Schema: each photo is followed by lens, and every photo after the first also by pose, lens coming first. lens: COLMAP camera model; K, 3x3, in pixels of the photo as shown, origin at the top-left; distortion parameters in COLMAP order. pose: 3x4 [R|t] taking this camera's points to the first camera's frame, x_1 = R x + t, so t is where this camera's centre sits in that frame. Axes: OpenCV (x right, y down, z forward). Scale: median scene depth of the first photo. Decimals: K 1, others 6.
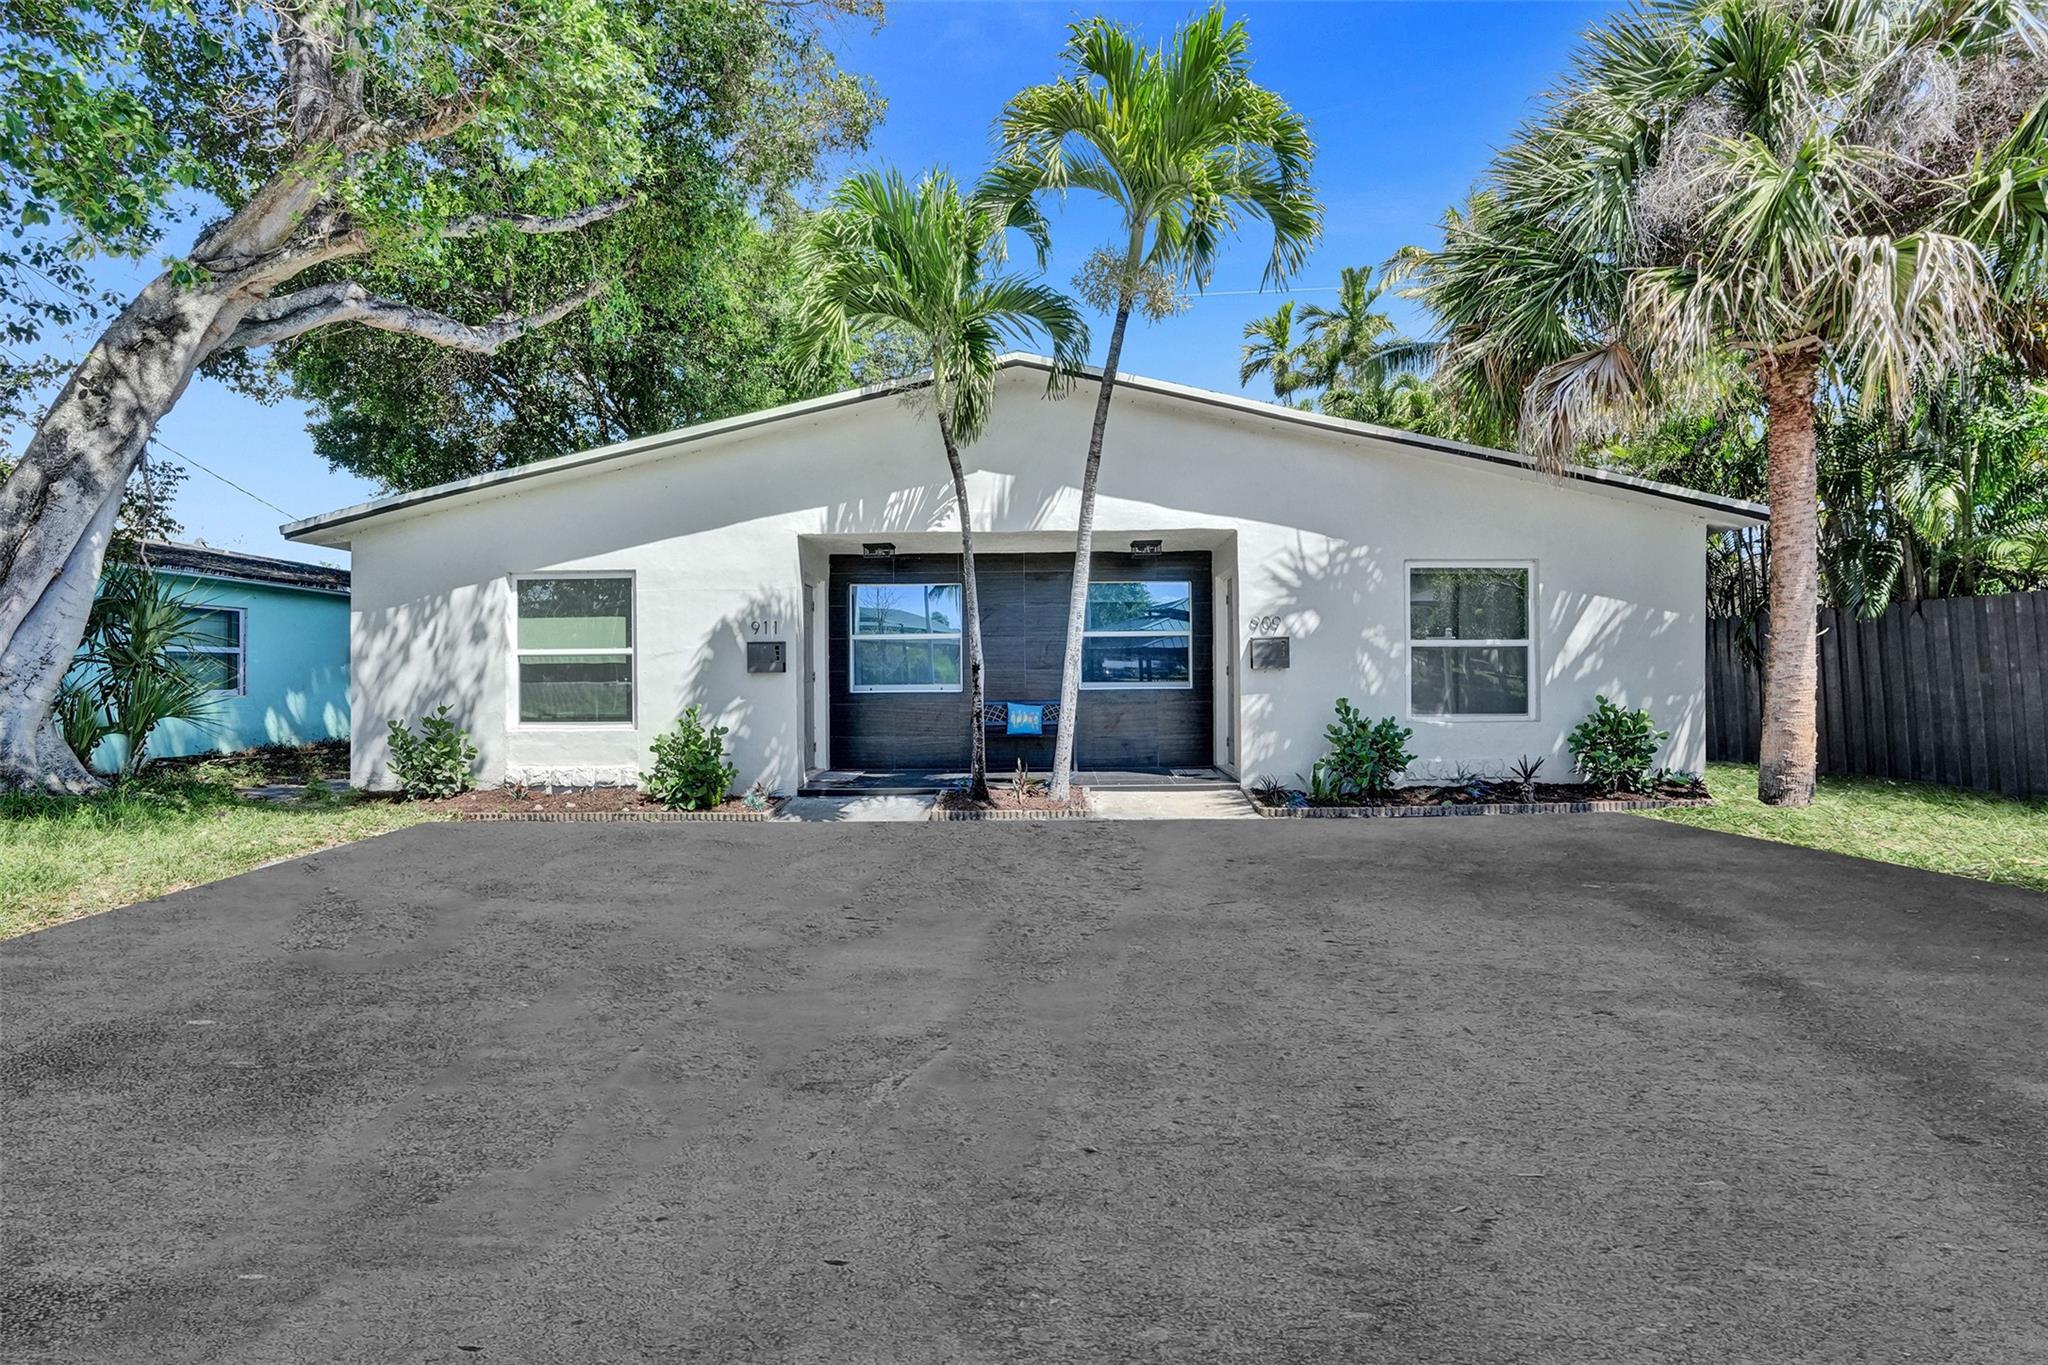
lens RADIAL K [[915.9, 0, 1011.8], [0, 915.9, 675.3], [0, 0, 1]] dist [-0.002487, -0.000157]
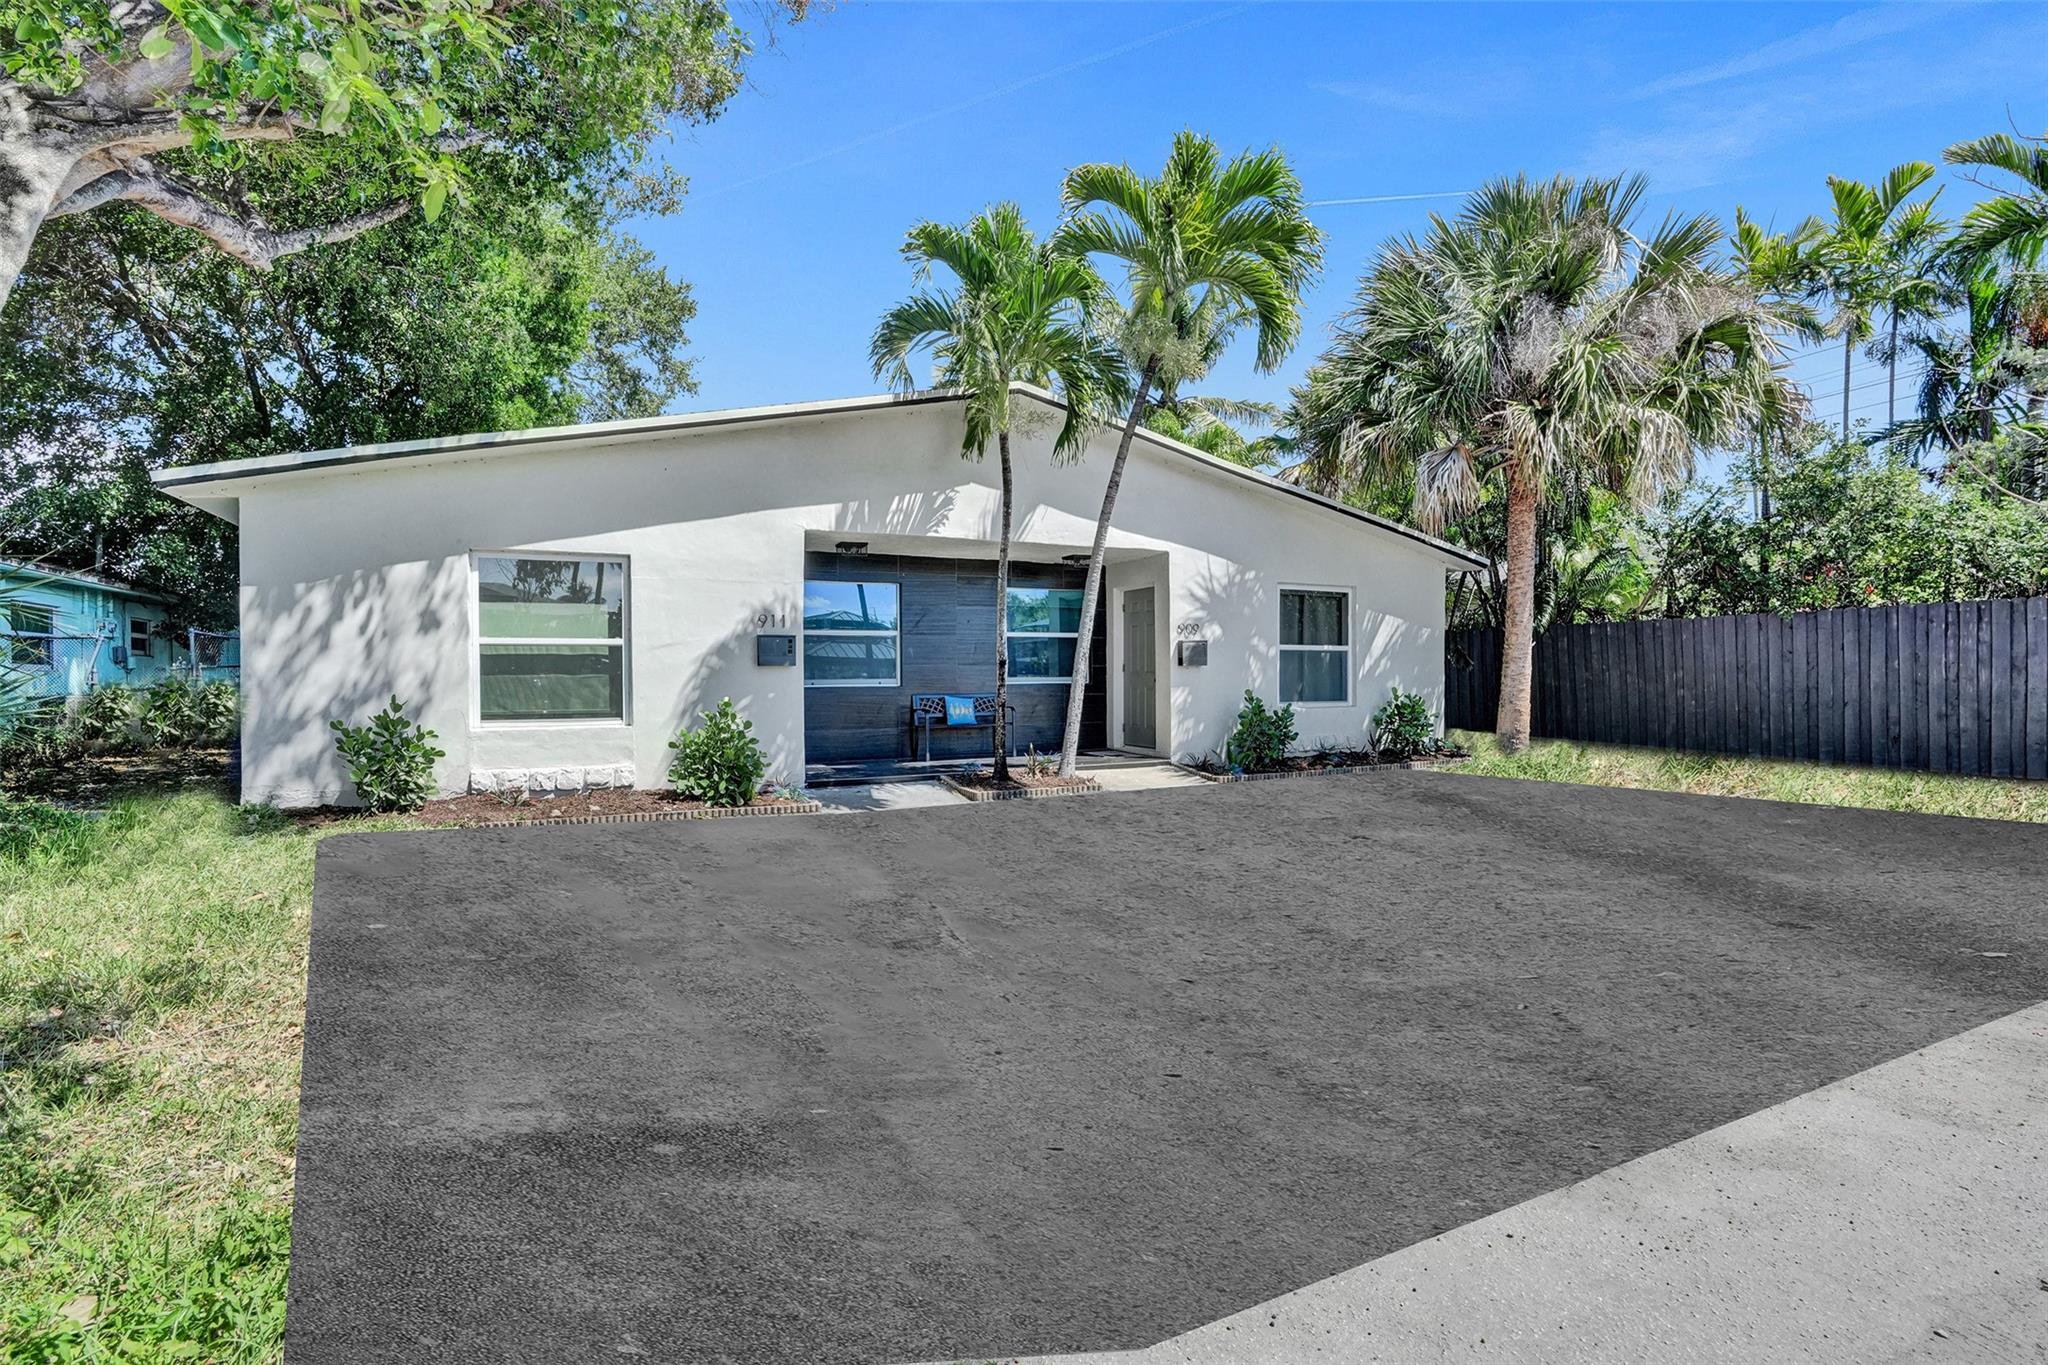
lens RADIAL K [[915.9, 0, 1011.8], [0, 915.9, 675.3], [0, 0, 1]] dist [-0.002487, -0.000157]
pose [[0.906971, 0.003619, 0.421178, -0.453901], [-0.003701, 0.999993, -0.000622, 0.006727], [-0.421177, -0.000995, 0.906978, -0.013262]]
